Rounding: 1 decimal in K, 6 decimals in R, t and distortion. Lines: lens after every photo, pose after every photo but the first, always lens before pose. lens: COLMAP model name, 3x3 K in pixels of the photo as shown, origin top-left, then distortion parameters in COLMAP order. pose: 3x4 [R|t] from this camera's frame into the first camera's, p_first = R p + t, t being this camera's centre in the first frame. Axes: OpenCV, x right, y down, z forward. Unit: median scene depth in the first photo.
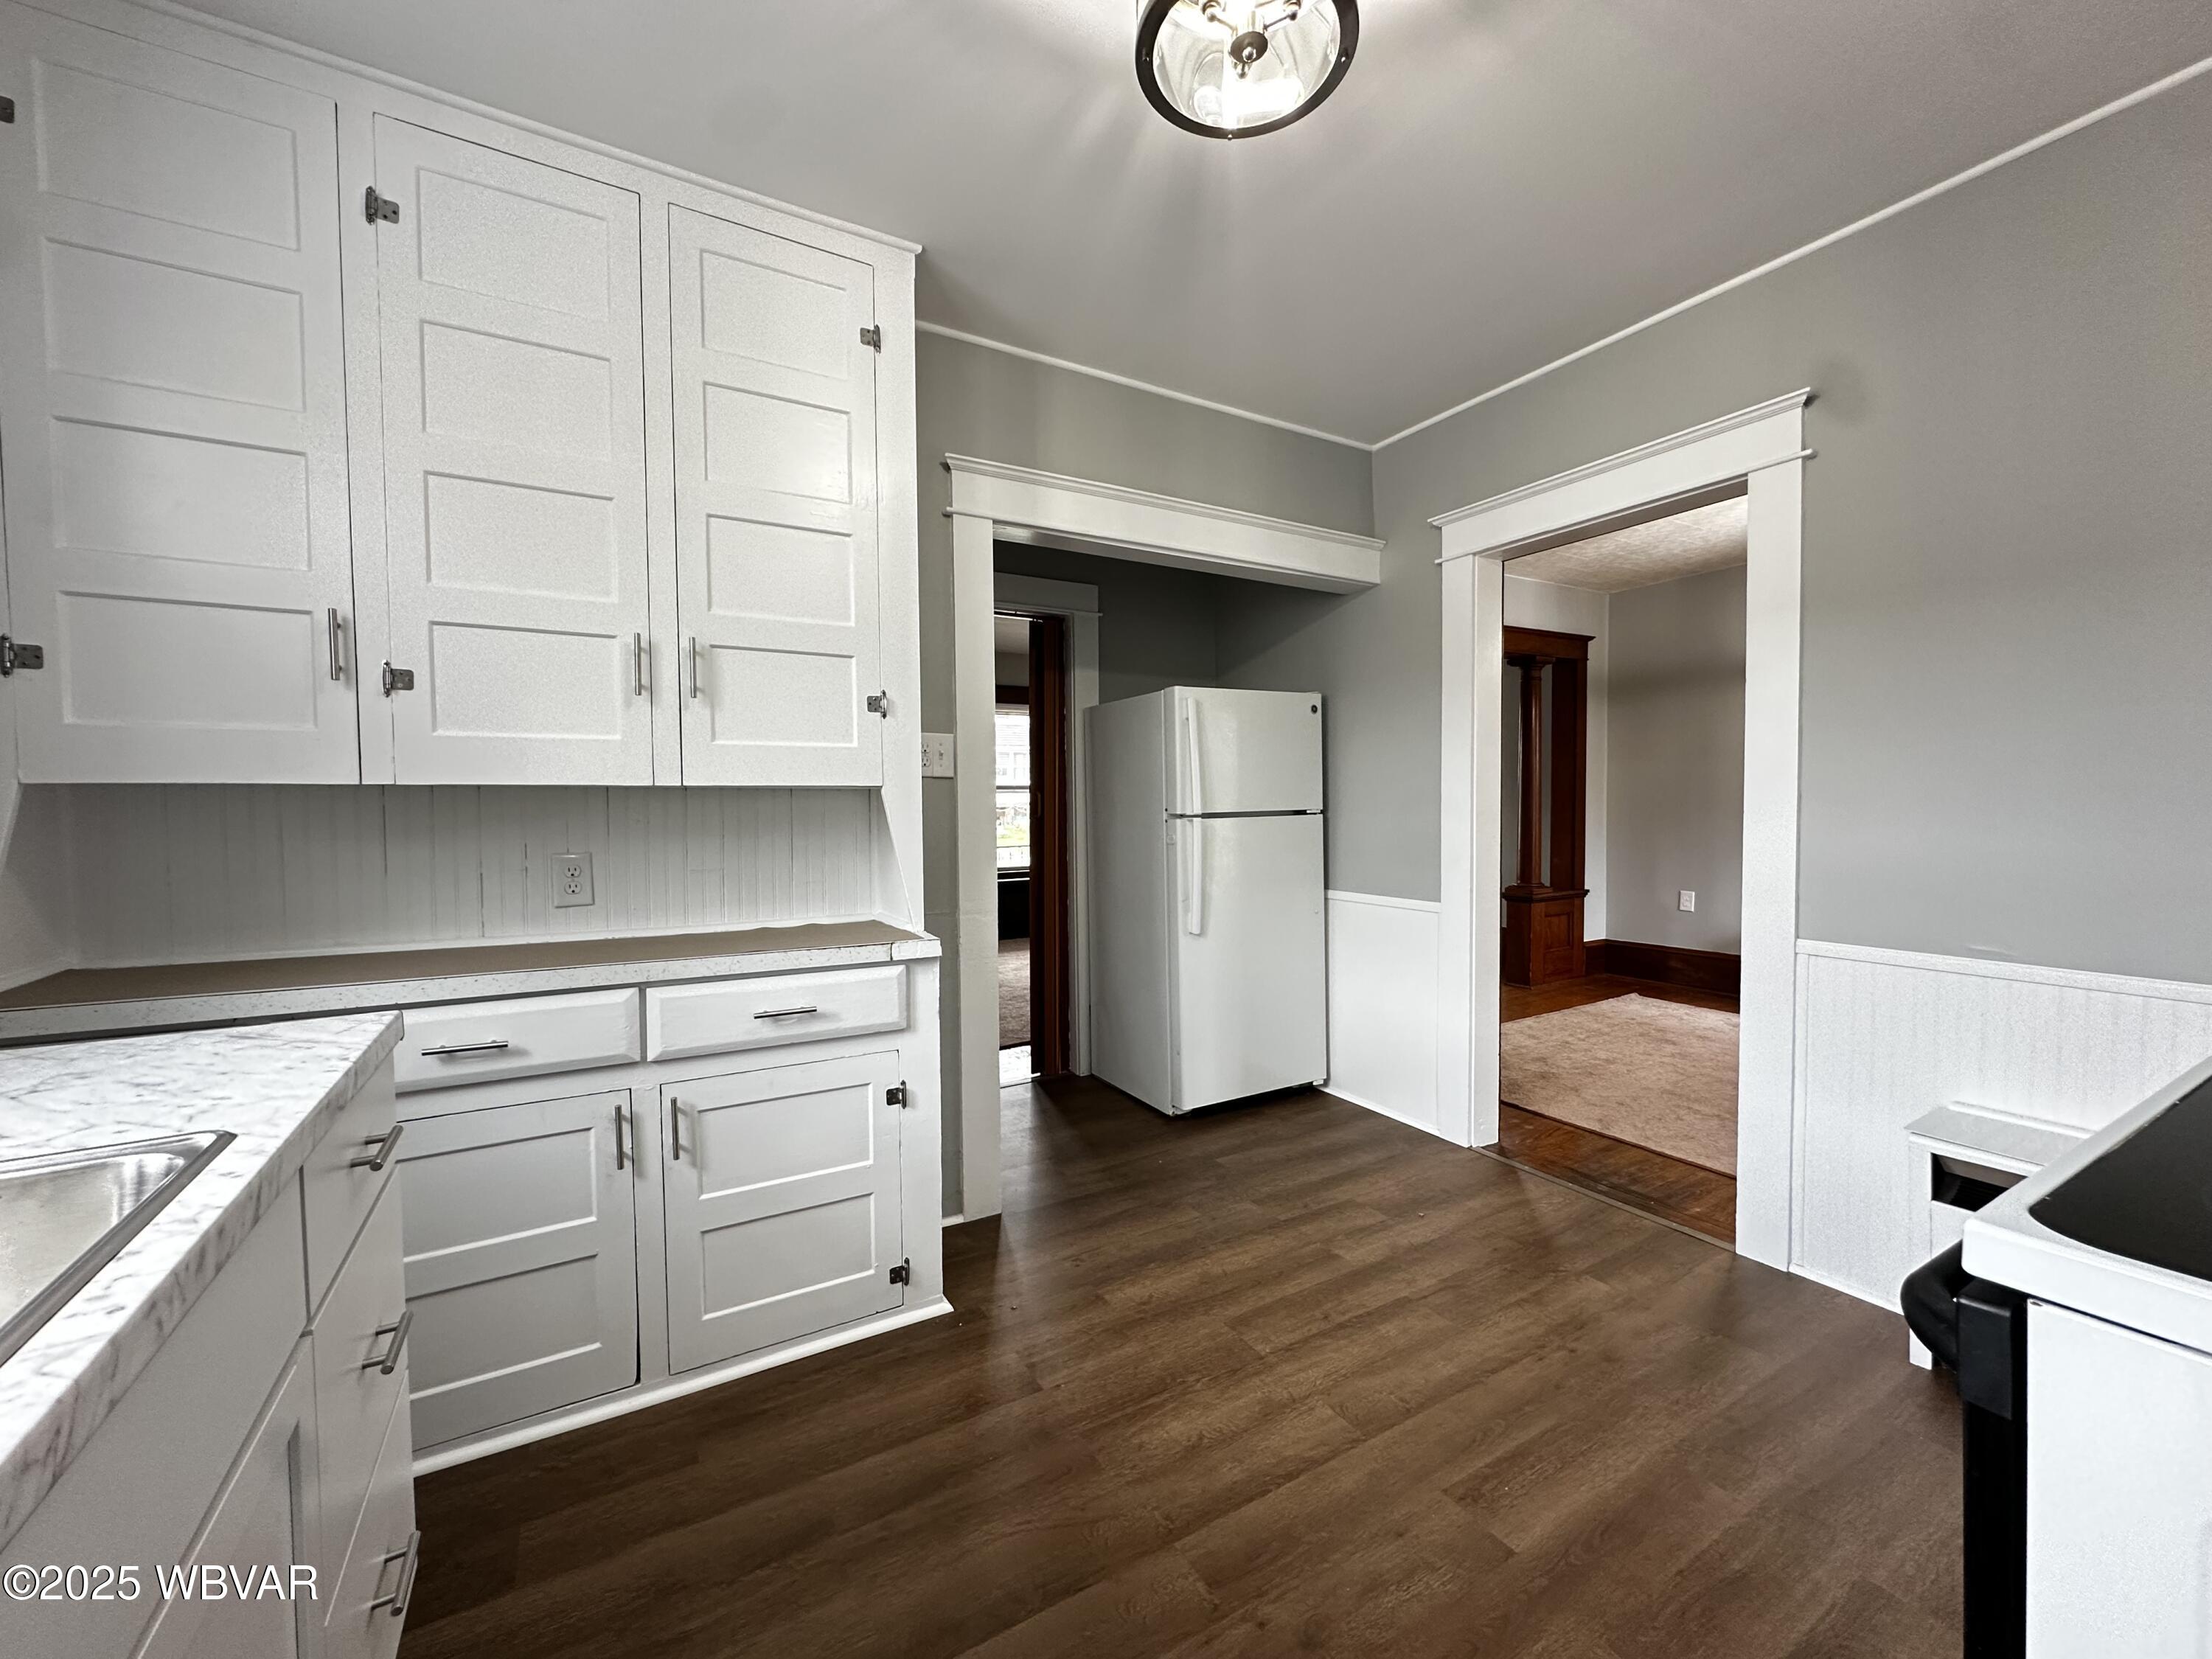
lens RADIAL K [[881.9, 0, 1106.0], [0, 881.9, 829.5], [0, 0, 1]] dist [-0.000556, 0.000016]
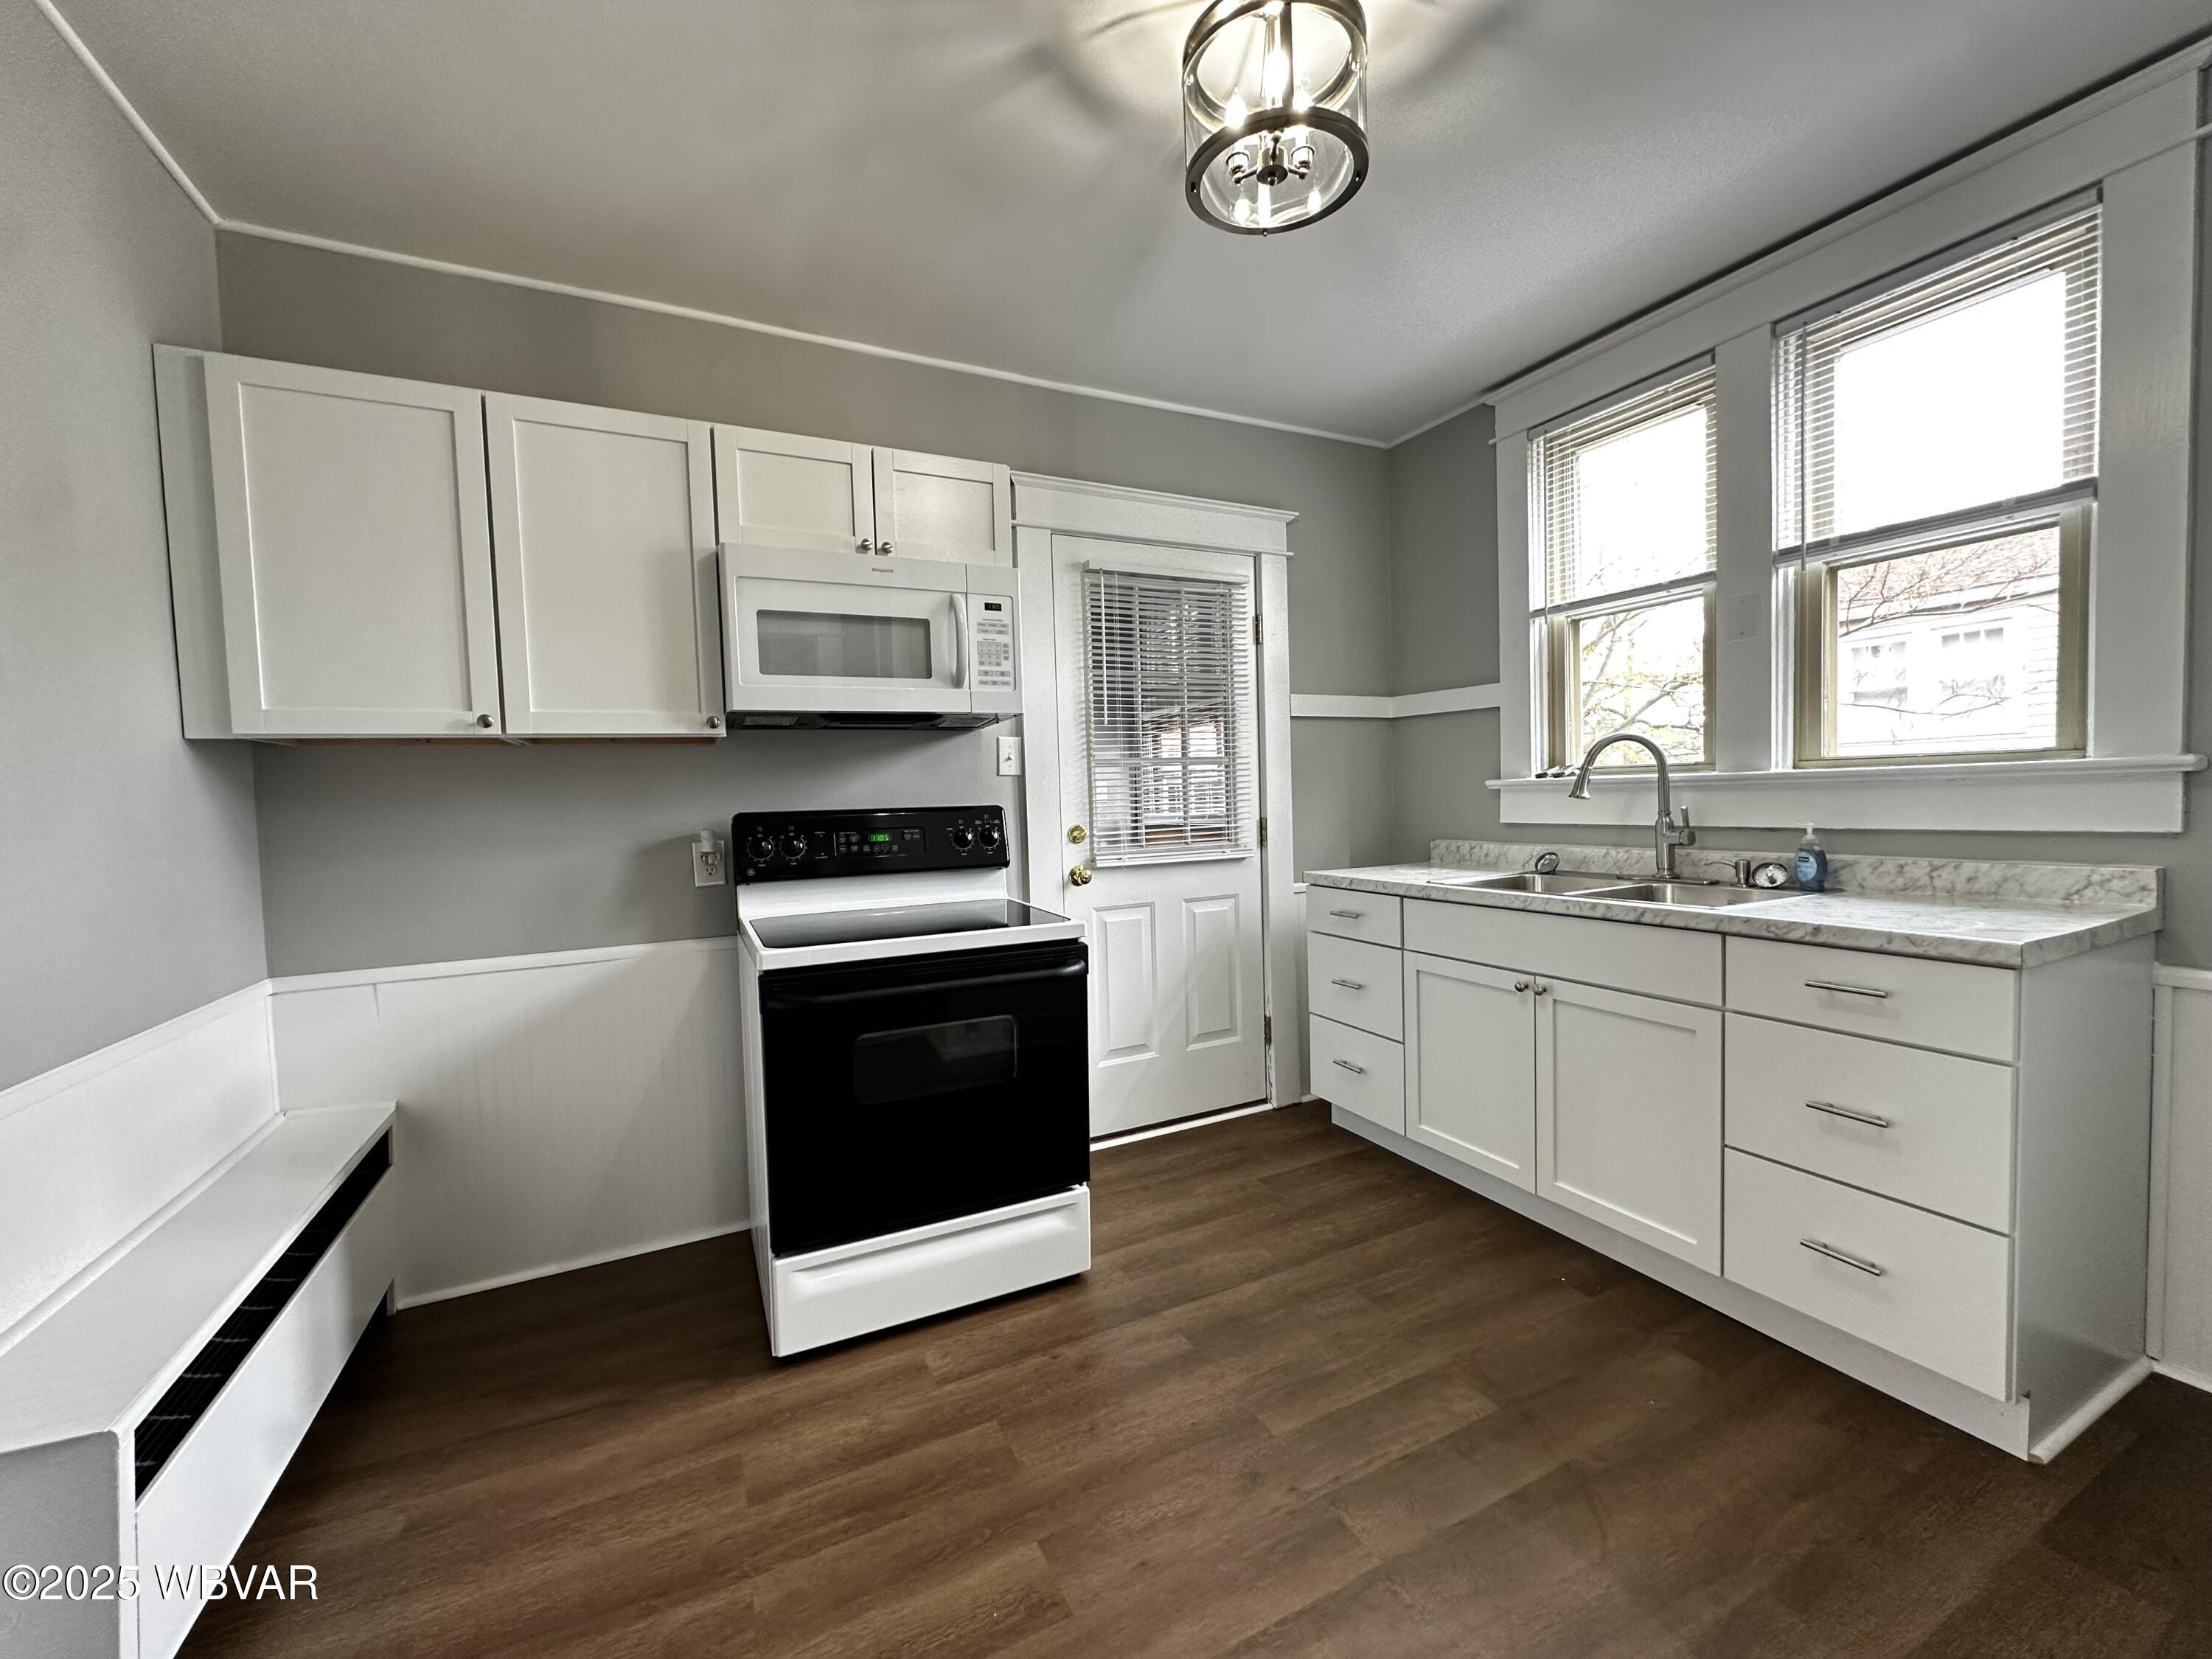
lens RADIAL K [[881.9, 0, 1106.0], [0, 881.9, 829.5], [0, 0, 1]] dist [-0.000556, 0.000016]
pose [[-0.996874, 0.035607, 0.070526, 0.231721], [0.040919, 0.996317, 0.075358, -0.058270], [-0.067583, 0.078008, -0.994659, 1.581182]]
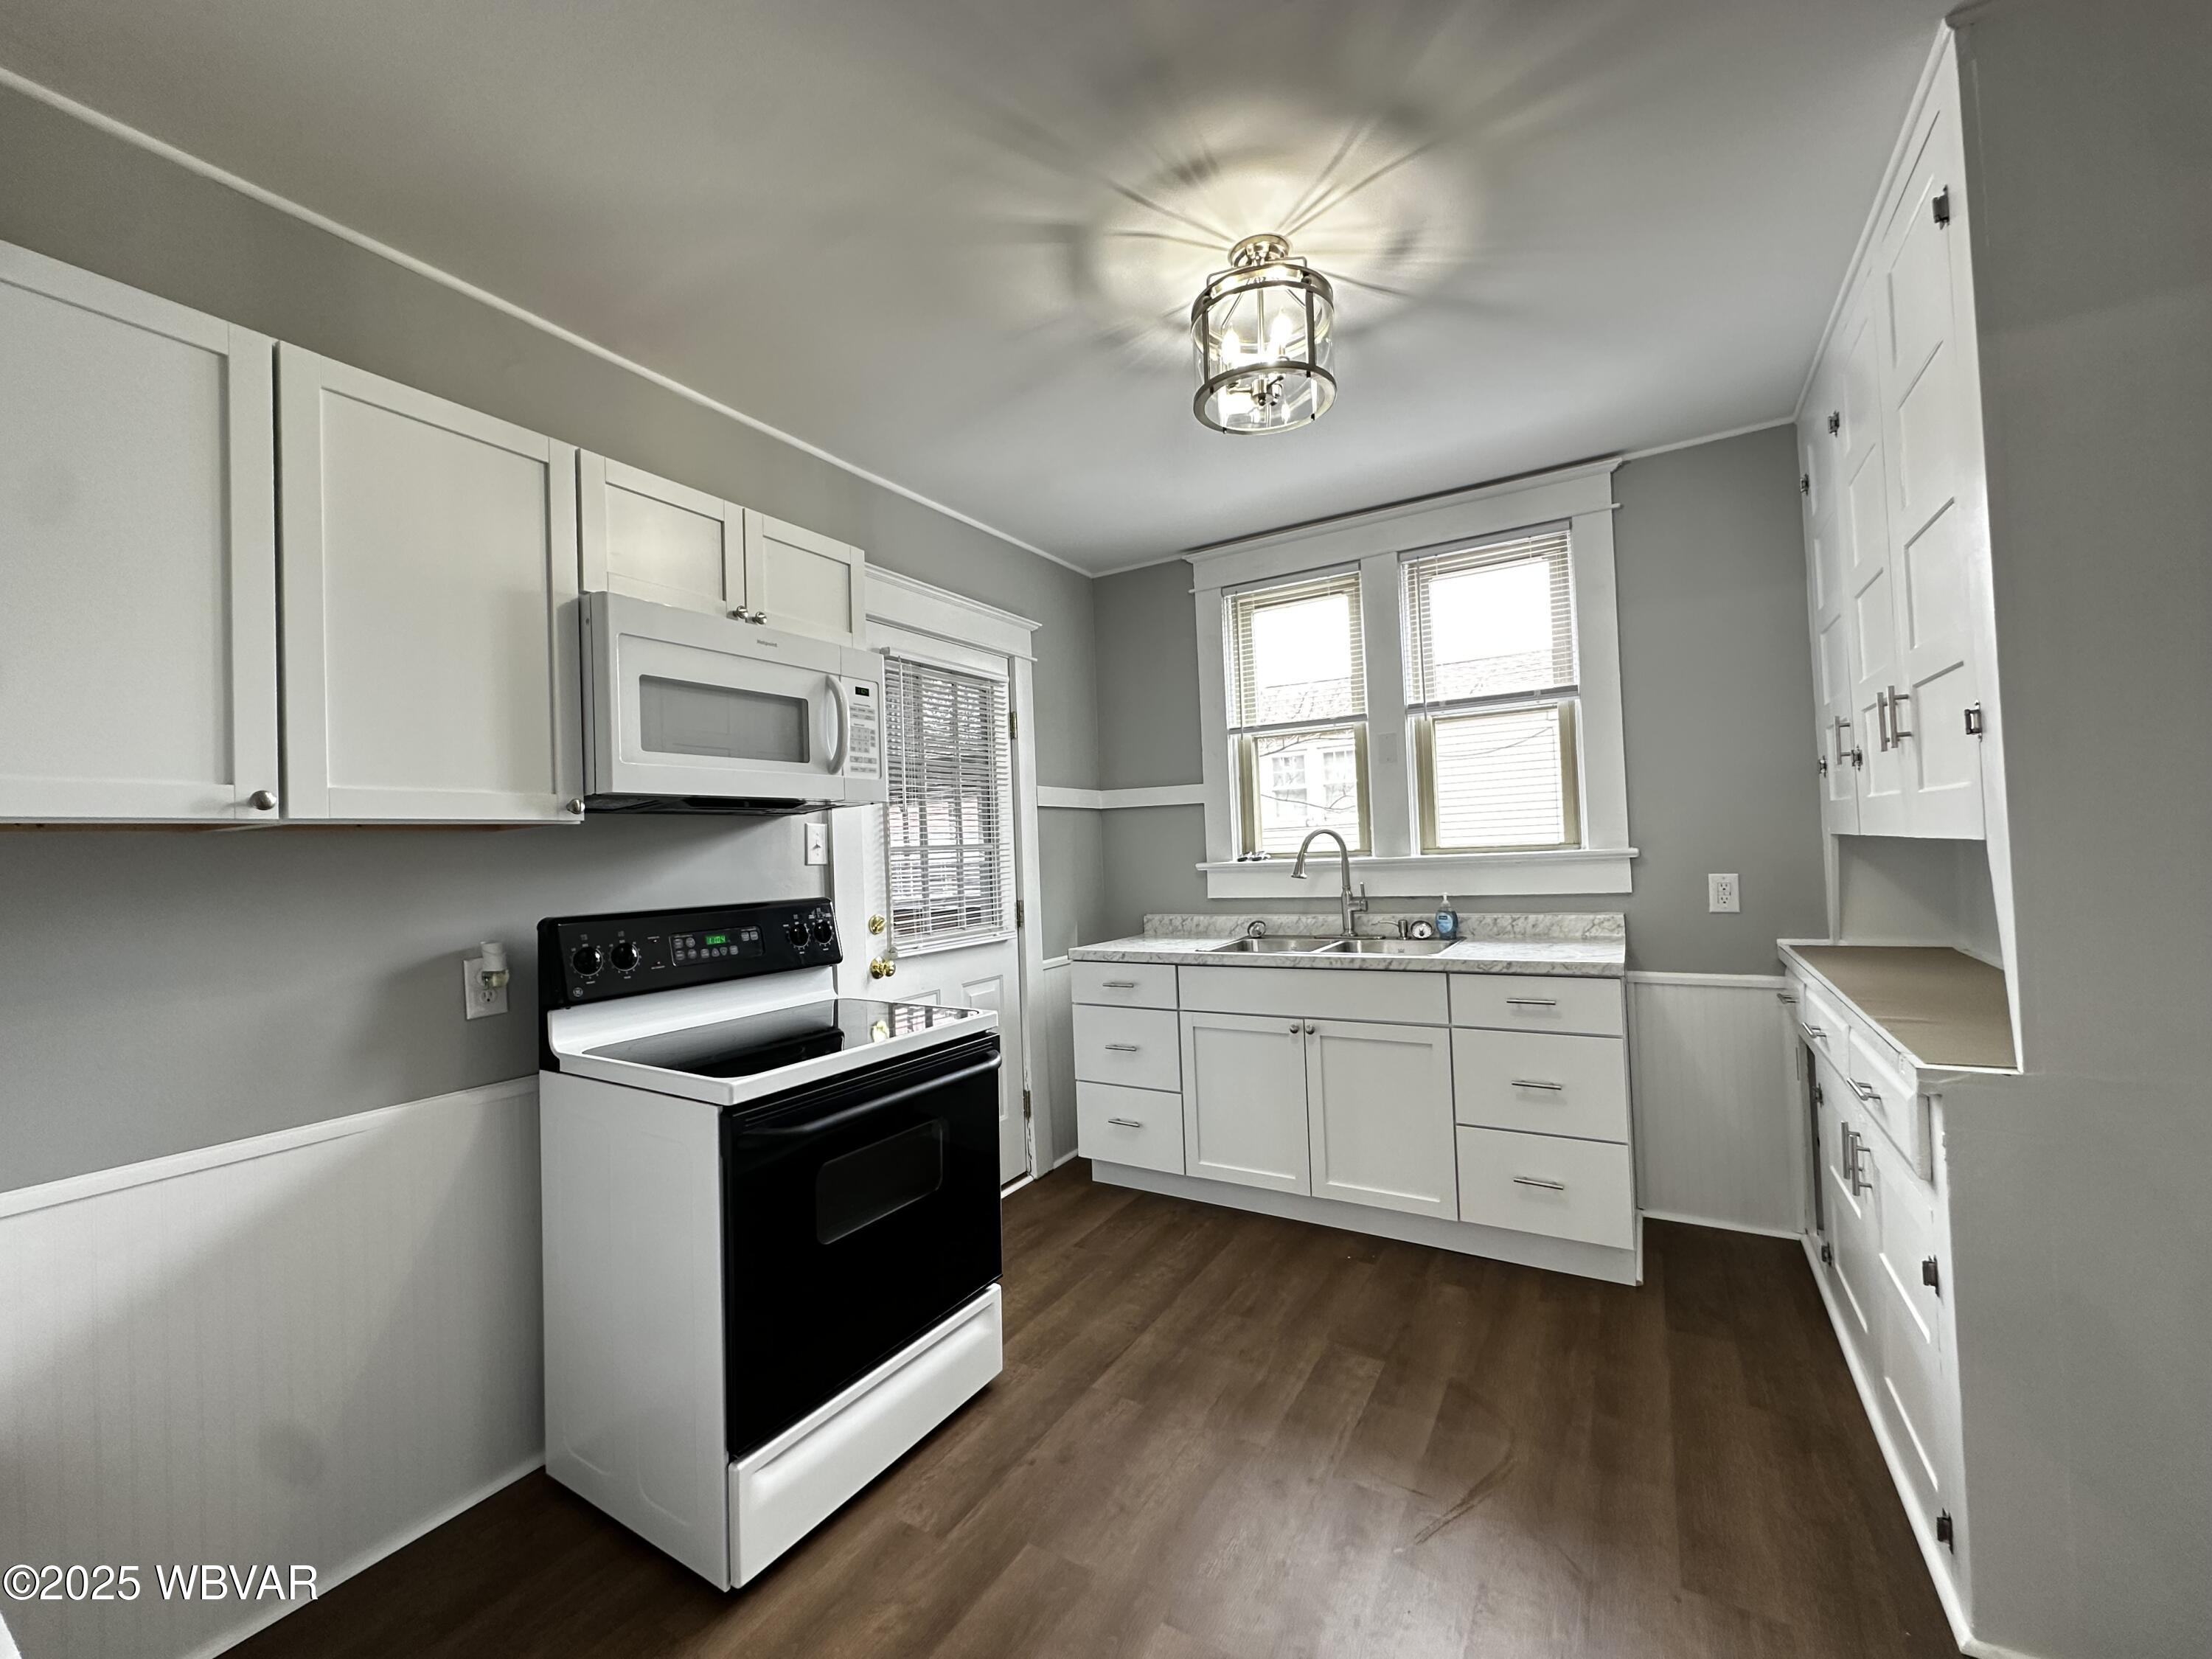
lens RADIAL K [[881.9, 0, 1106.0], [0, 881.9, 829.5], [0, 0, 1]] dist [-0.000556, 0.000016]
pose [[-0.876733, 0.032016, -0.479911, 0.808199], [0.031037, 0.999468, 0.009976, -0.102156], [0.479975, -0.006149, -0.877260, 1.533976]]
